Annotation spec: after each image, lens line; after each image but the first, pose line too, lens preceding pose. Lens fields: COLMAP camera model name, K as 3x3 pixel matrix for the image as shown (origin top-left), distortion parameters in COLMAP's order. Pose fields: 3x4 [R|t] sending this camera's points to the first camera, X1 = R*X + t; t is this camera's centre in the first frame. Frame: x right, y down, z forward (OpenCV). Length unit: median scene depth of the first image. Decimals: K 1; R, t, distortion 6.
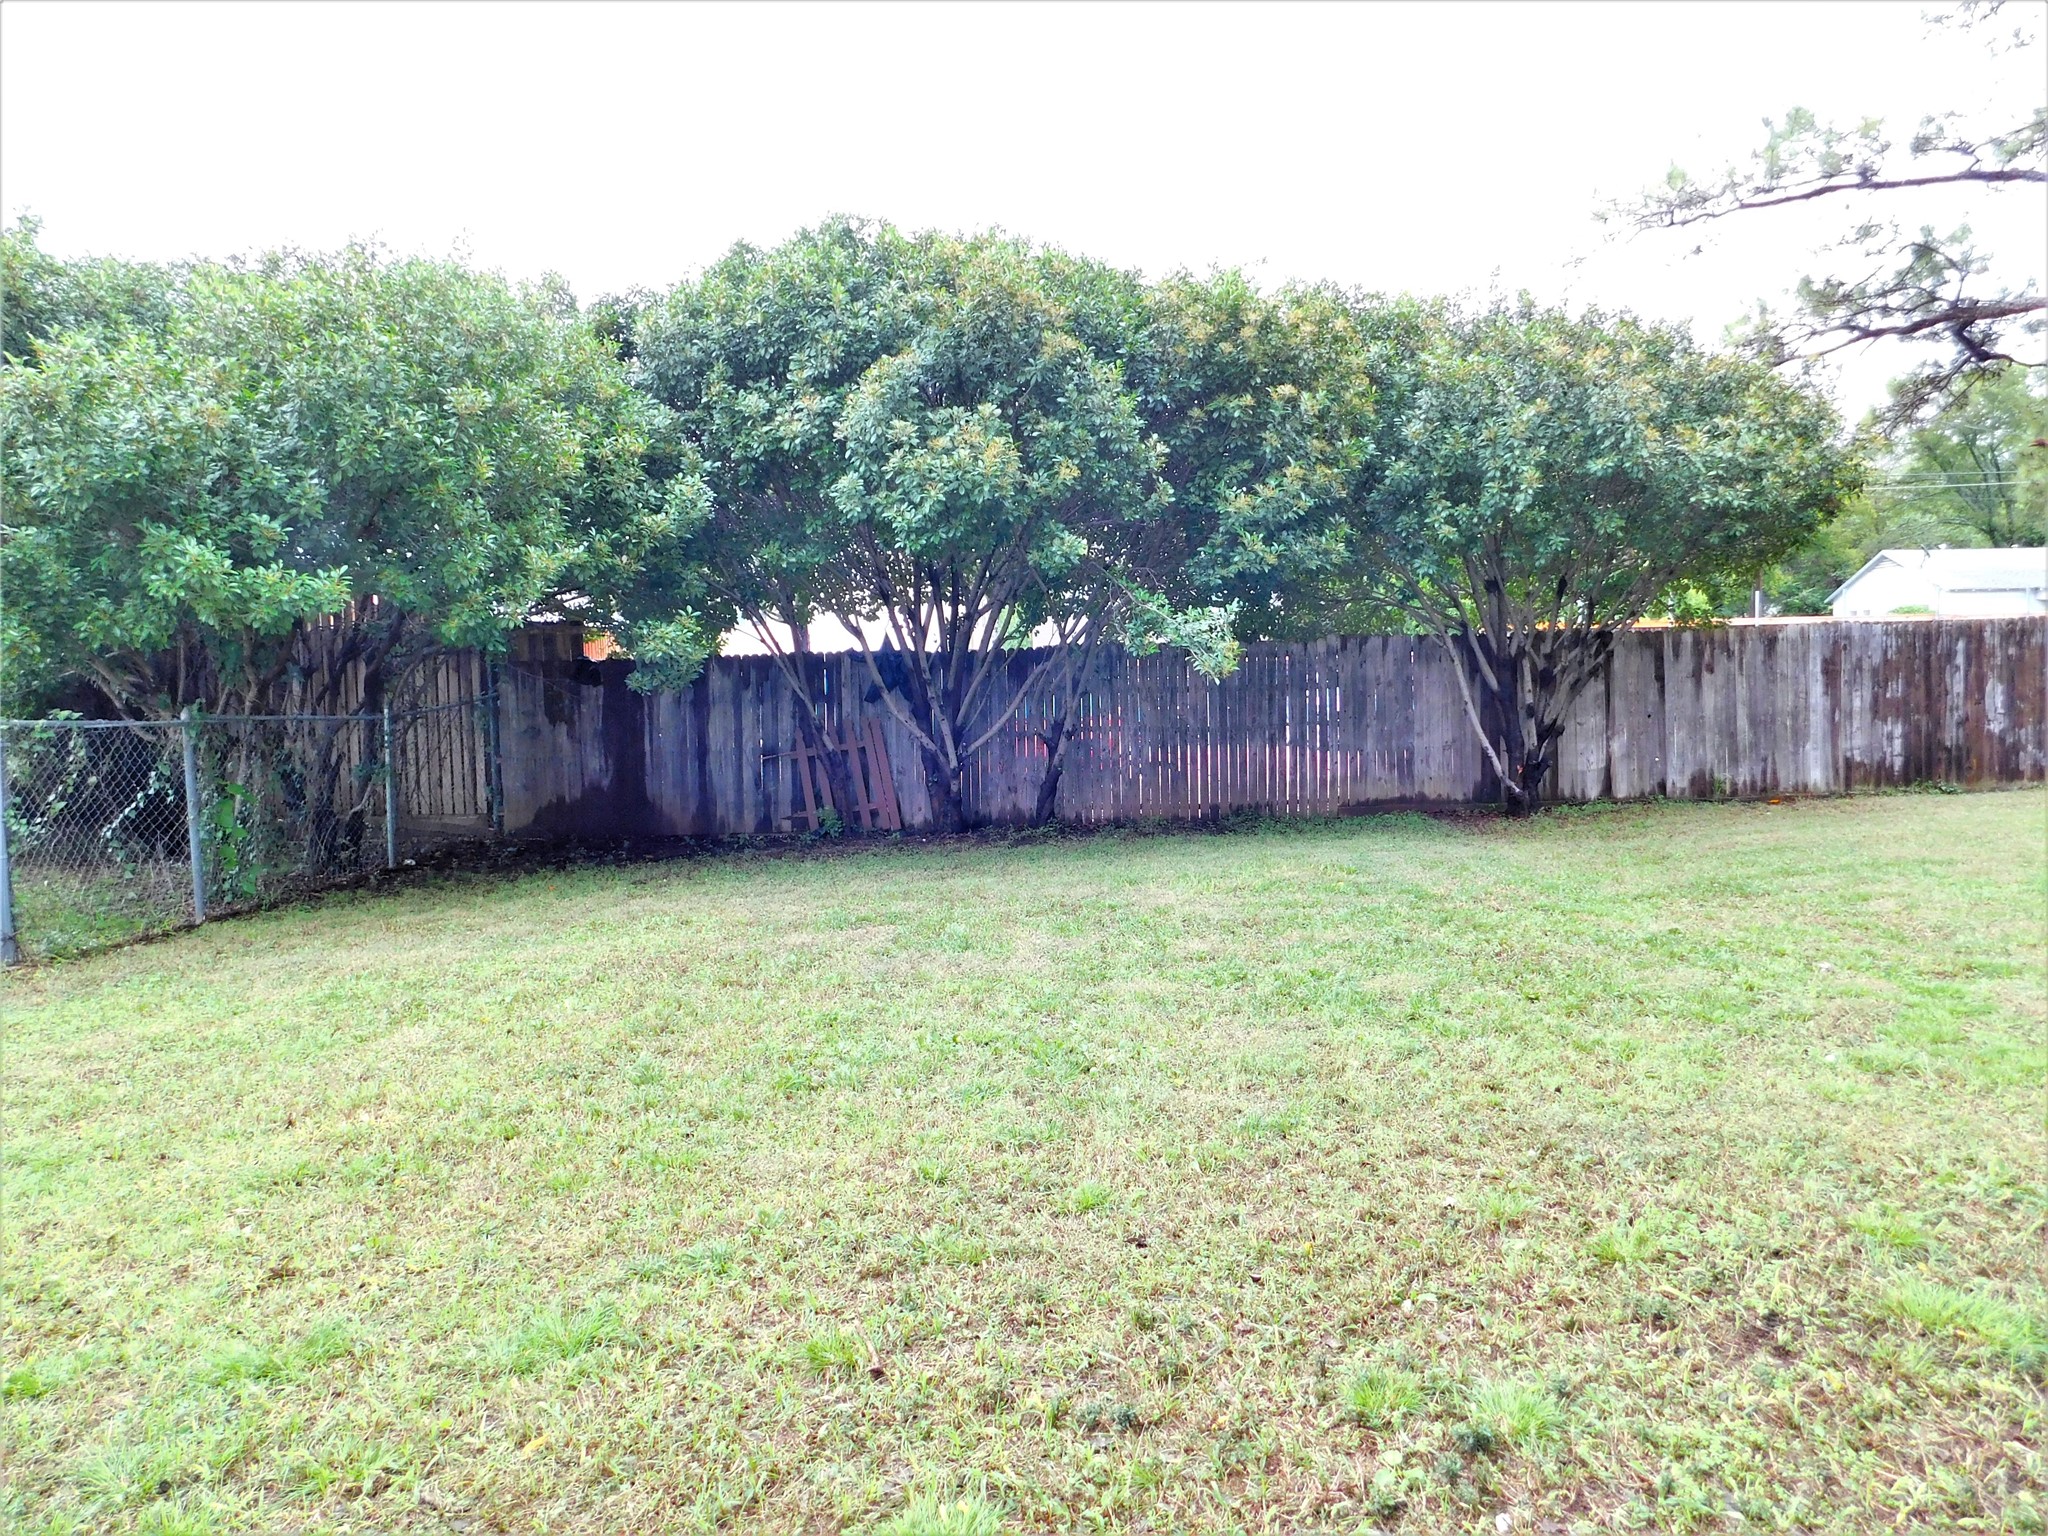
lens RADIAL K [[1375.2, 0, 1024.8], [0, 1375.2, 772.4], [0, 0, 1]] dist [-0.028247, 0.000344]
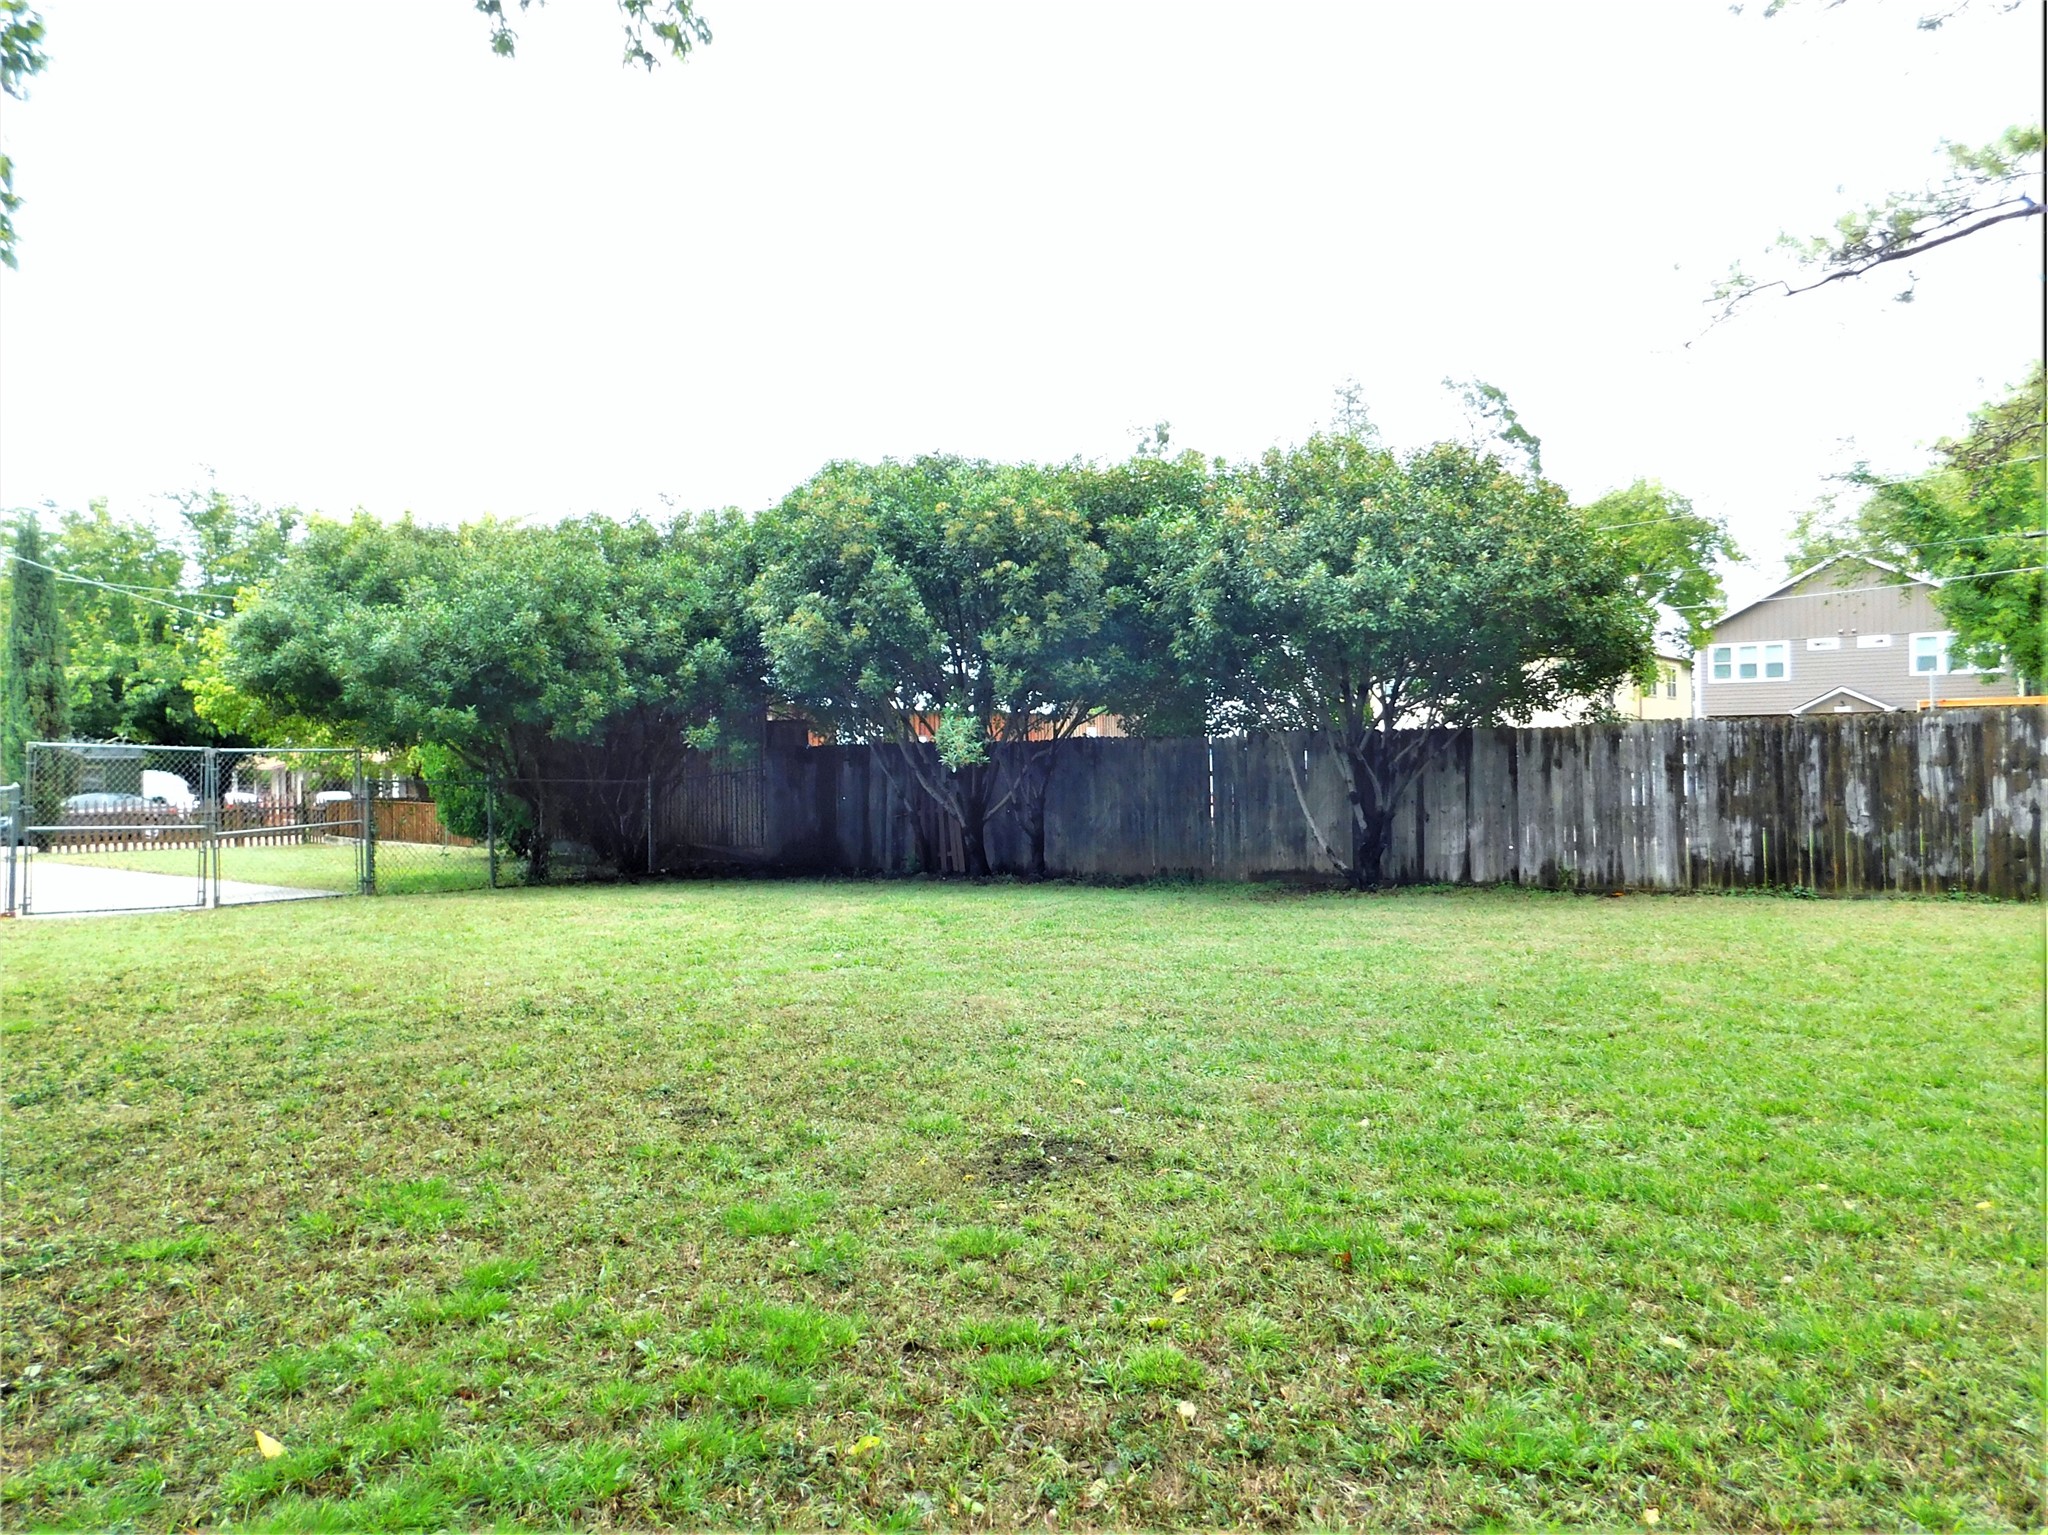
lens RADIAL K [[1375.2, 0, 1022.3], [0, 1375.2, 762.2], [0, 0, 1]] dist [-0.028247, 0.000344]
pose [[0.821566, 0.014572, -0.569928, 0.769648], [-0.041960, 0.998508, -0.034956, -0.023226], [0.568568, 0.052633, 0.820951, -0.097917]]
